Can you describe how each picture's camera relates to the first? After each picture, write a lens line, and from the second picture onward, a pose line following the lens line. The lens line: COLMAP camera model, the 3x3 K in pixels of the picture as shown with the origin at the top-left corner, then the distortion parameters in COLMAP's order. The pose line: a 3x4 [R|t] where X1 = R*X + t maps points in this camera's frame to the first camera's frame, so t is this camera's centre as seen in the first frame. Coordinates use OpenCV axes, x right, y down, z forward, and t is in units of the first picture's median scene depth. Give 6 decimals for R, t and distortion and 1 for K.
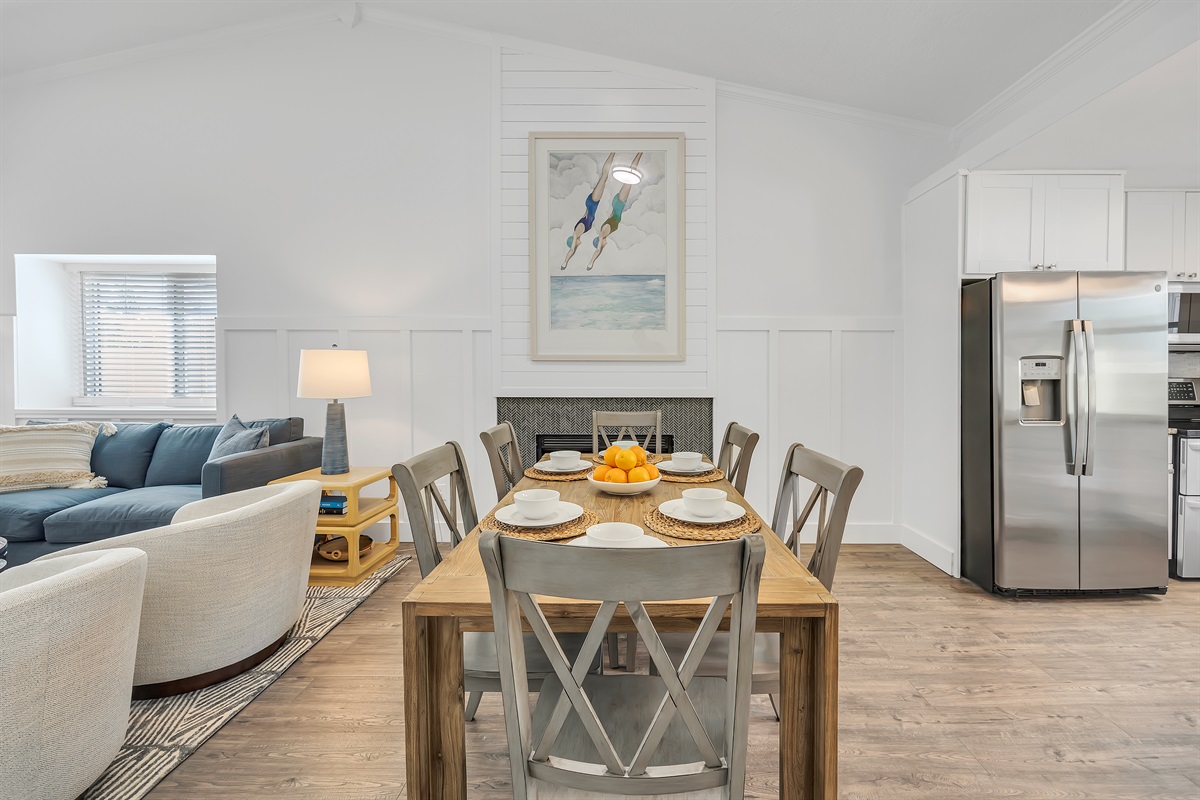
lens RADIAL K [[490.0, 0, 603.7], [0, 490.0, 392.1], [0, 0, 1]] dist [0.000245, -0.000165]
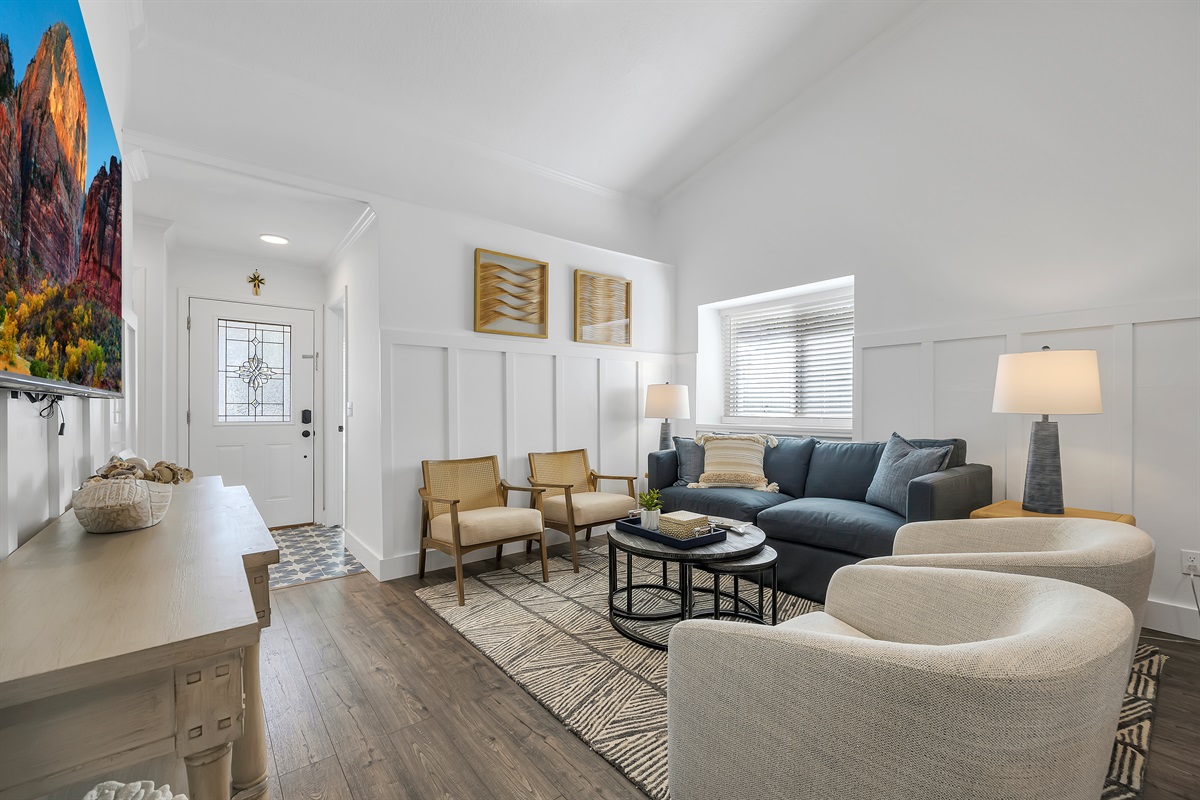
lens RADIAL K [[490.0, 0, 599.8], [0, 490.0, 407.0], [0, 0, 1]] dist [0.000245, -0.000165]
pose [[0.640588, -0.006398, -0.767858, -0.401378], [-0.025252, 0.999249, -0.029393, 0.039462], [0.767469, 0.038219, 0.639946, -0.043659]]
